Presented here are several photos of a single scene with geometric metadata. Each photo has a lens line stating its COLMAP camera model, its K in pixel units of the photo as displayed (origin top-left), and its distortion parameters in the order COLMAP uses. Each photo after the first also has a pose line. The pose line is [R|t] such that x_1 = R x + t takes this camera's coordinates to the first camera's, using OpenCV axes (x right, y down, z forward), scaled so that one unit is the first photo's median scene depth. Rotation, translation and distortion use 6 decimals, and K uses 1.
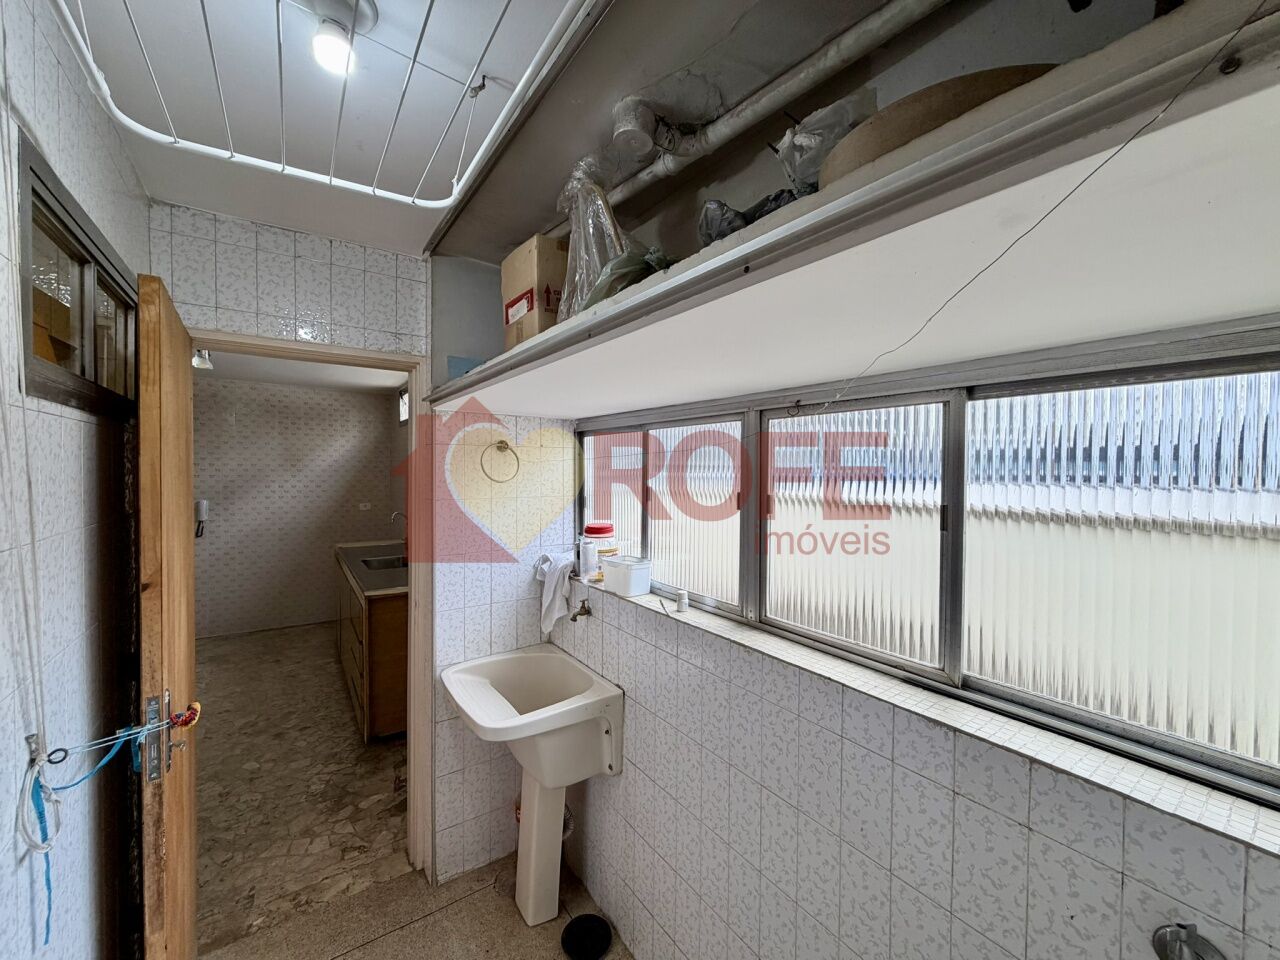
lens RADIAL K [[510.5, 0, 639.9], [0, 510.5, 480.3], [0, 0, 1]] dist [0.000611, 0.000199]
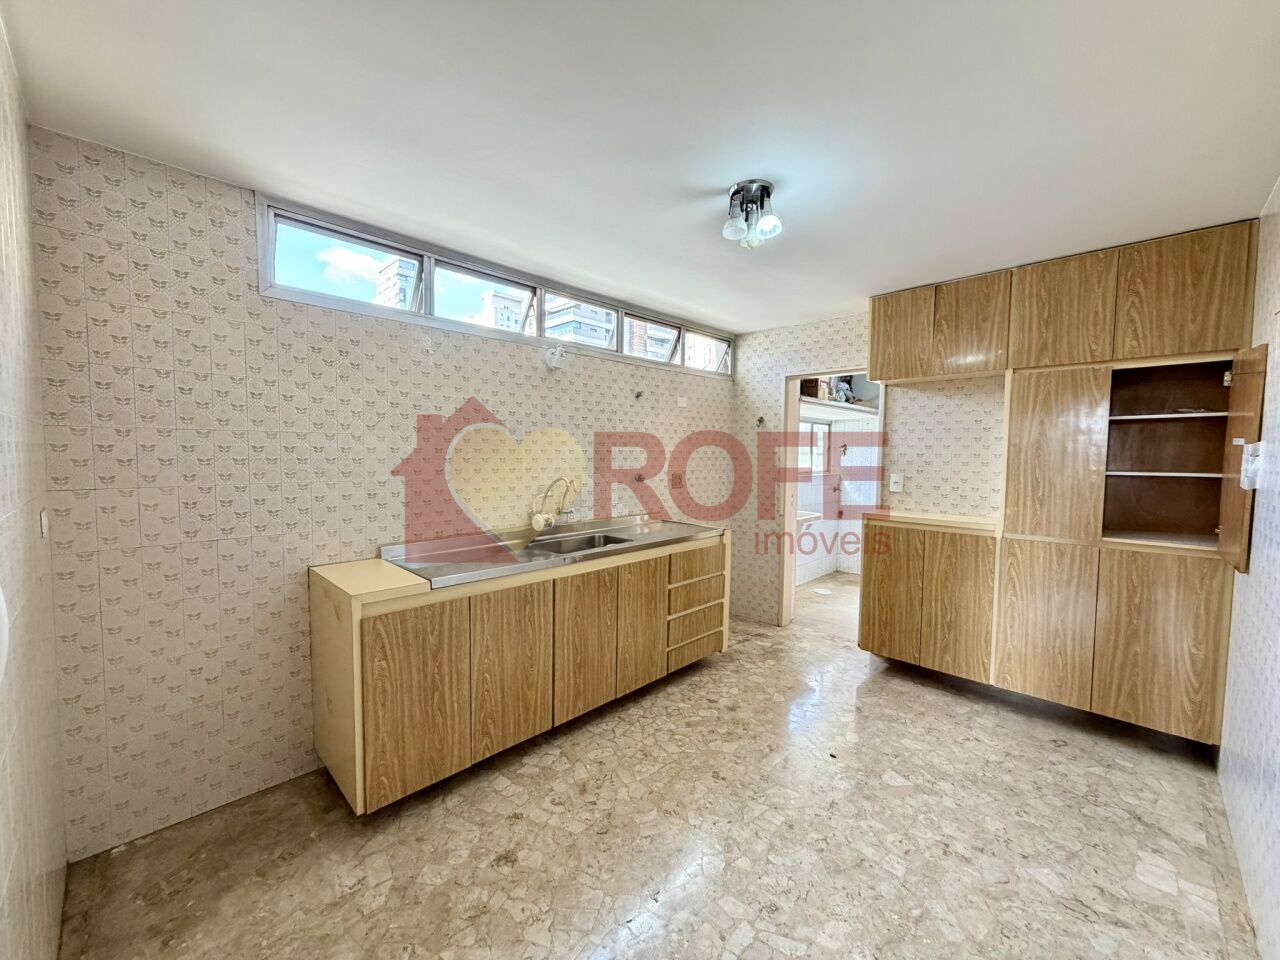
lens RADIAL K [[510.5, 0, 632.1], [0, 510.5, 479.2], [0, 0, 1]] dist [0.000611, 0.000199]
pose [[-0.183558, -0.065515, 0.980823, -1.101258], [0.009983, 0.997601, 0.068504, 0.014654], [-0.982958, 0.022366, -0.182464, 0.948412]]
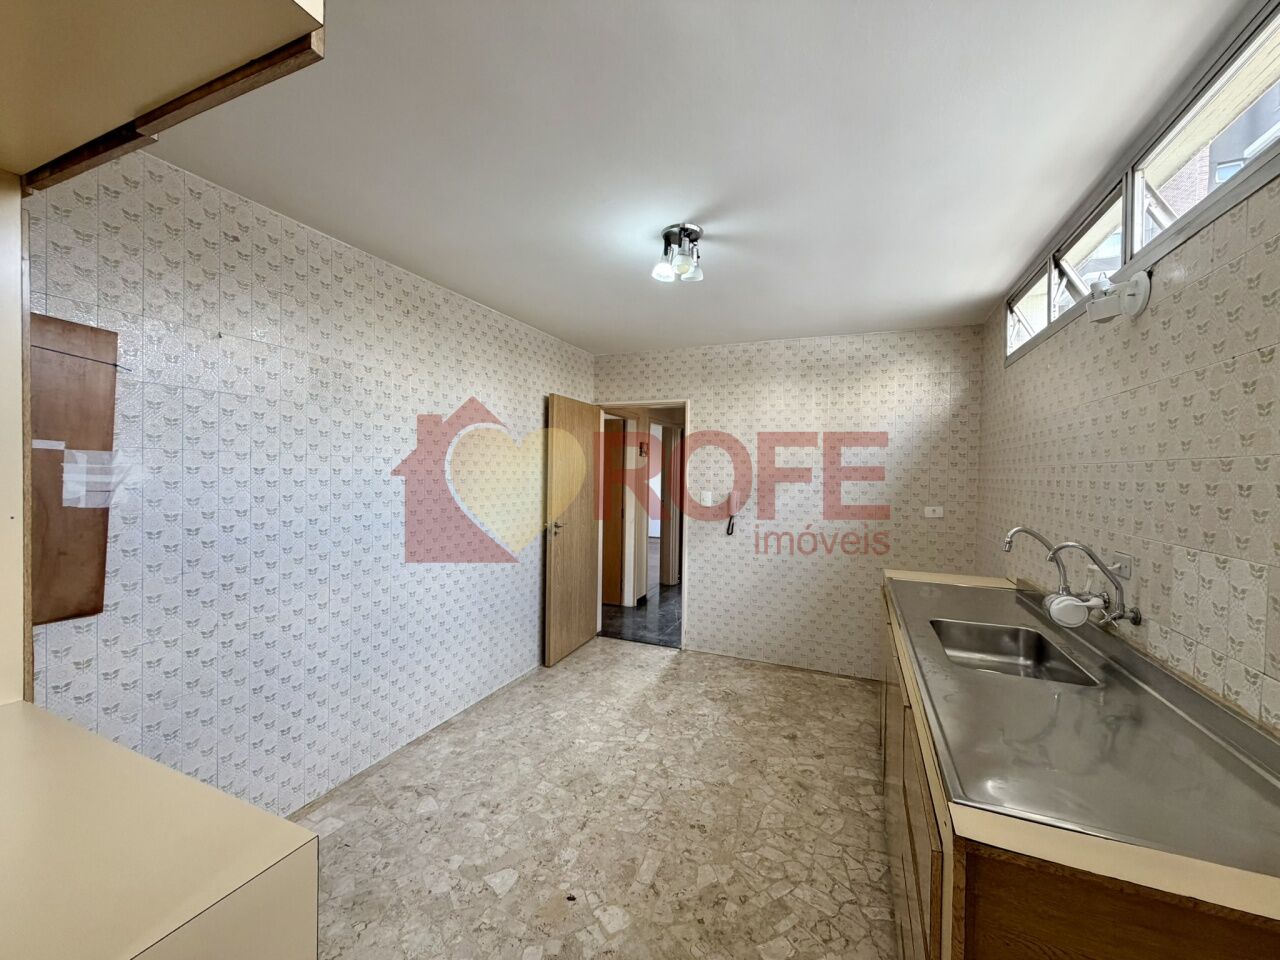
lens RADIAL K [[510.5, 0, 638.0], [0, 510.5, 481.6], [0, 0, 1]] dist [0.000611, 0.000199]
pose [[0.535917, 0.015875, -0.844122, -0.264151], [-0.029347, 0.999569, 0.000166, 0.030771], [0.843761, 0.024683, 0.536152, 0.464300]]
